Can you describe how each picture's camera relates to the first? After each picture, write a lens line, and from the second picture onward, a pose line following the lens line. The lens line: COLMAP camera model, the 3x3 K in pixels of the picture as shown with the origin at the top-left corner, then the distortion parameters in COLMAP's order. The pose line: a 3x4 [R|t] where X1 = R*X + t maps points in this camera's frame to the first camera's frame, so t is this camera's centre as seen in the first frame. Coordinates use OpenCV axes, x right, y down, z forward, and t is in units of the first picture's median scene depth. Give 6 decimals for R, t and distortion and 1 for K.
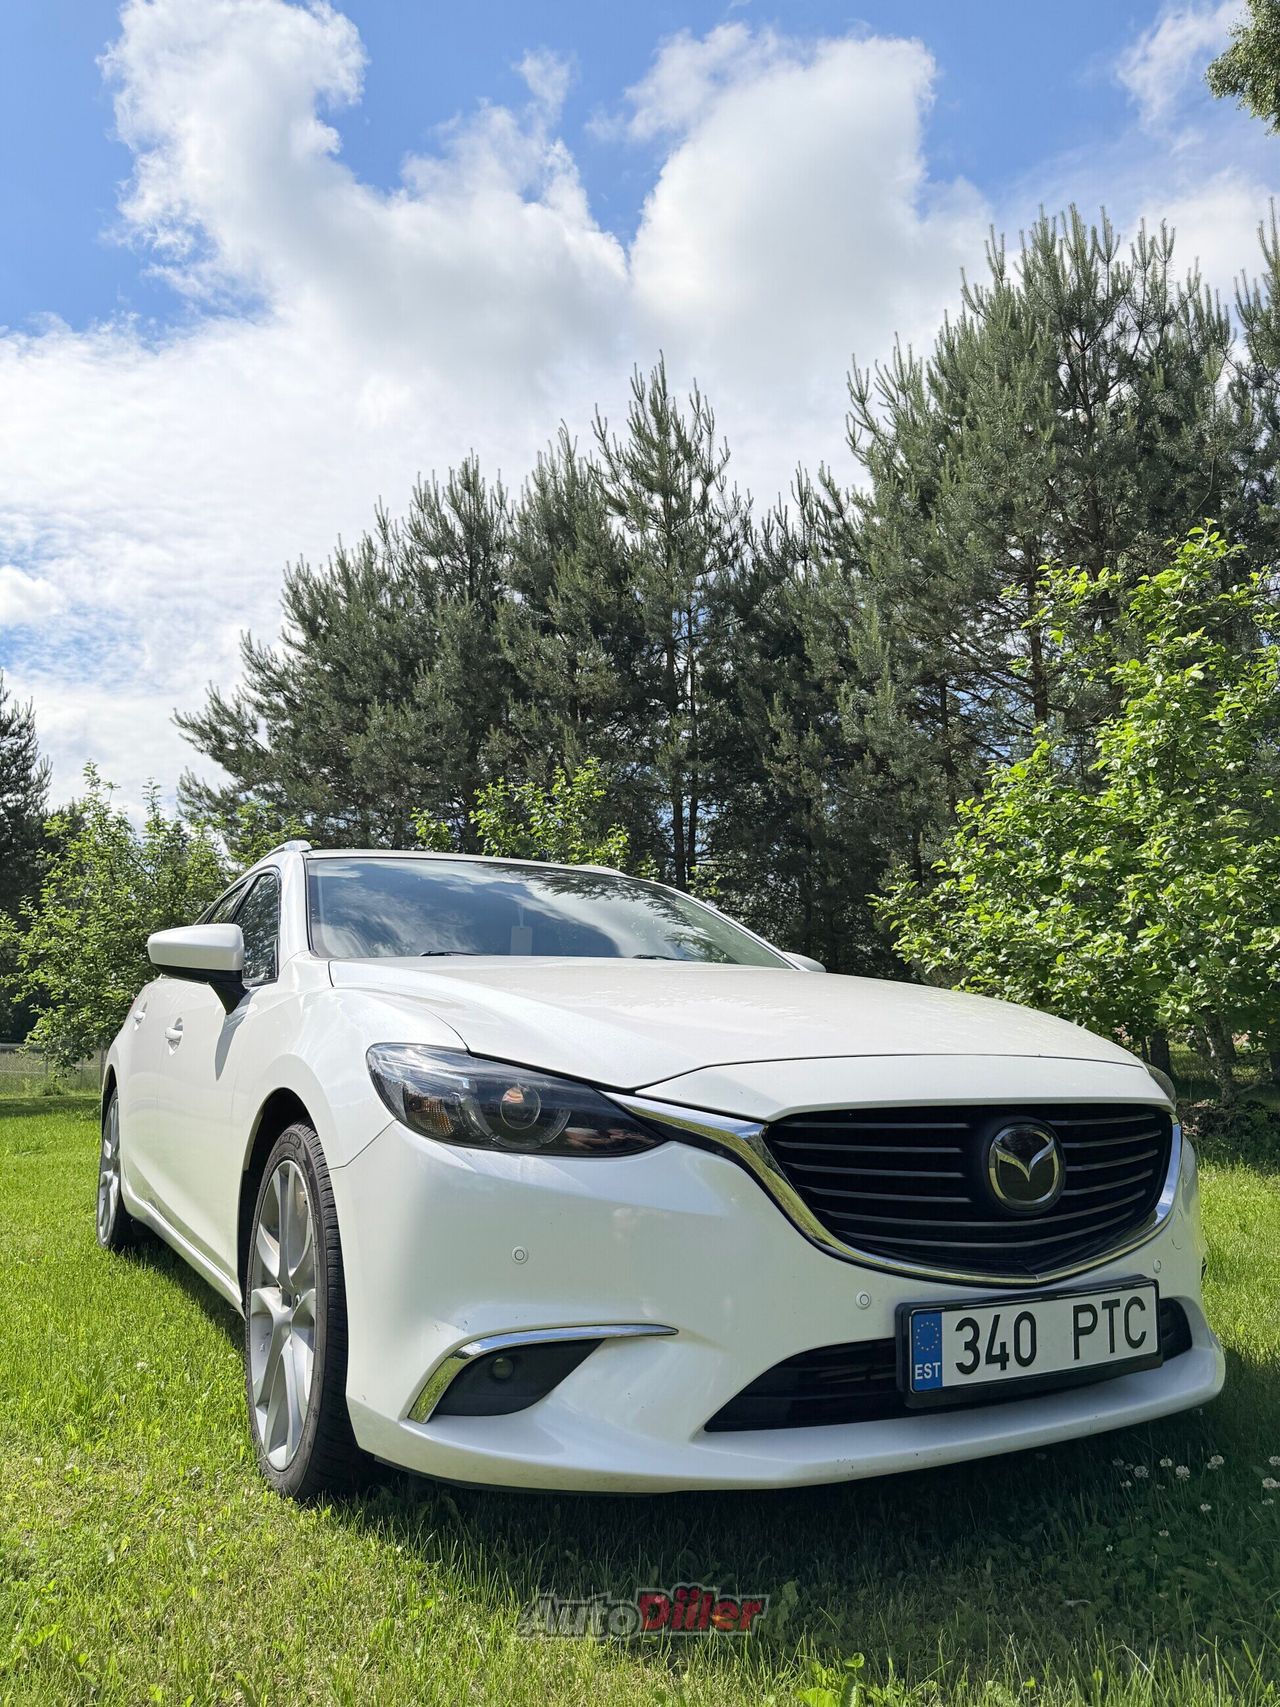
lens RADIAL K [[1204.1, 0, 645.3], [0, 1204.1, 883.1], [0, 0, 1]] dist [0.008641, -0.023436]
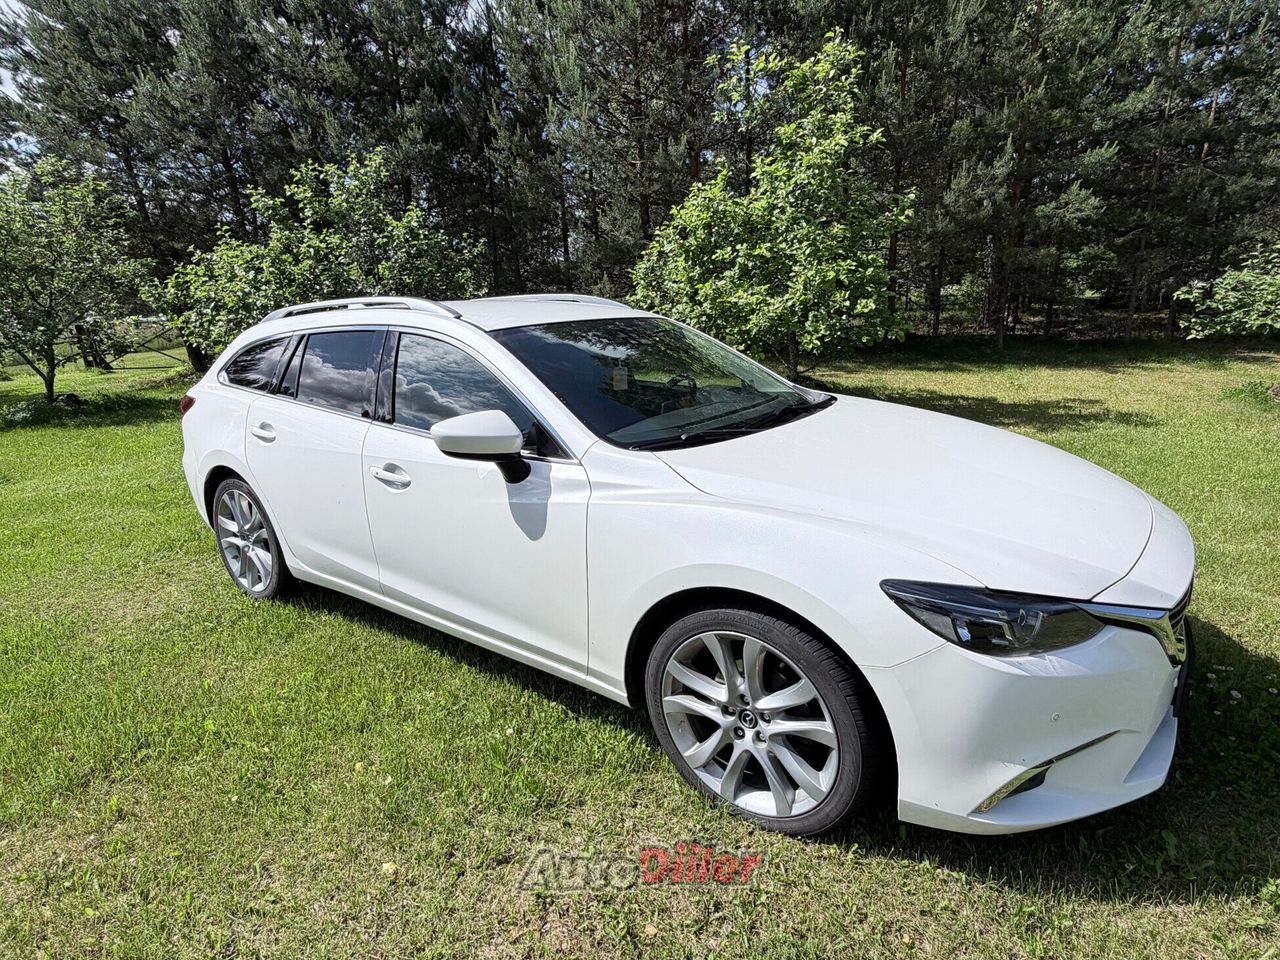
lens RADIAL K [[677.2, 0, 644.2], [0, 677.2, 488.2], [0, 0, 1]] dist [-0.001809, -0.003815]
pose [[0.901321, -0.145319, 0.408047, -0.112913], [-0.024414, 0.923502, 0.382817, -0.036757], [-0.432463, -0.355003, 0.828824, 0.074883]]
